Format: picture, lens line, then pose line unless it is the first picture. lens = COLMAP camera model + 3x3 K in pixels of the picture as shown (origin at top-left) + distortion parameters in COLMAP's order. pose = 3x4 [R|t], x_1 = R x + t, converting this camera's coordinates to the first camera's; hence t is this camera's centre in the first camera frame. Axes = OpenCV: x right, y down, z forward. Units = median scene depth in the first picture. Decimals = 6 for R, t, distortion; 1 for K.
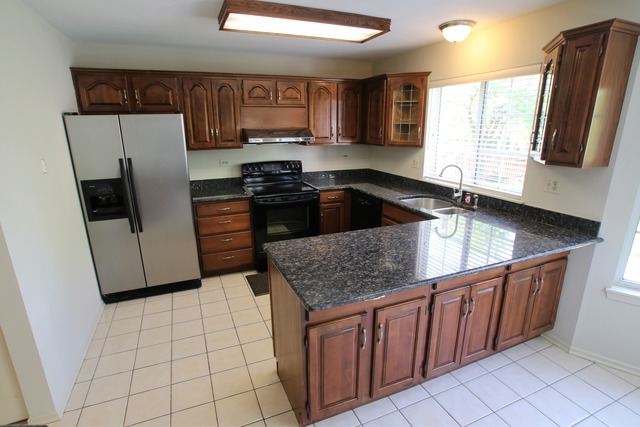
lens RADIAL K [[328.0, 0, 319.0], [0, 328.0, 217.2], [0, 0, 1]] dist [-0.016175, 0.001830]
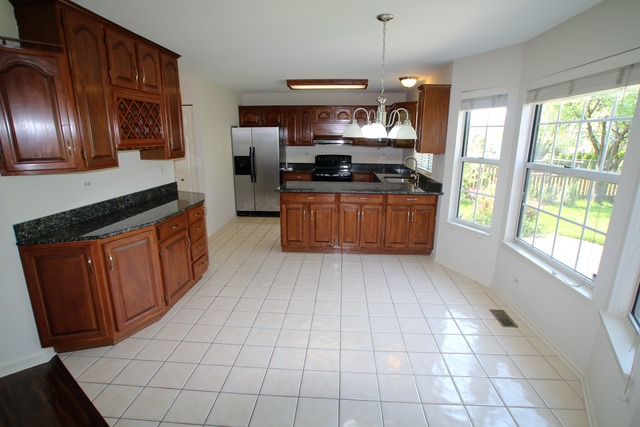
lens RADIAL K [[328.0, 0, 320.3], [0, 328.0, 212.6], [0, 0, 1]] dist [-0.016175, 0.001830]
pose [[0.893162, 0.112515, -0.435432, 0.781518], [-0.132346, 0.991084, -0.015375, 0.218295], [0.429820, 0.071360, 0.900090, -0.714462]]
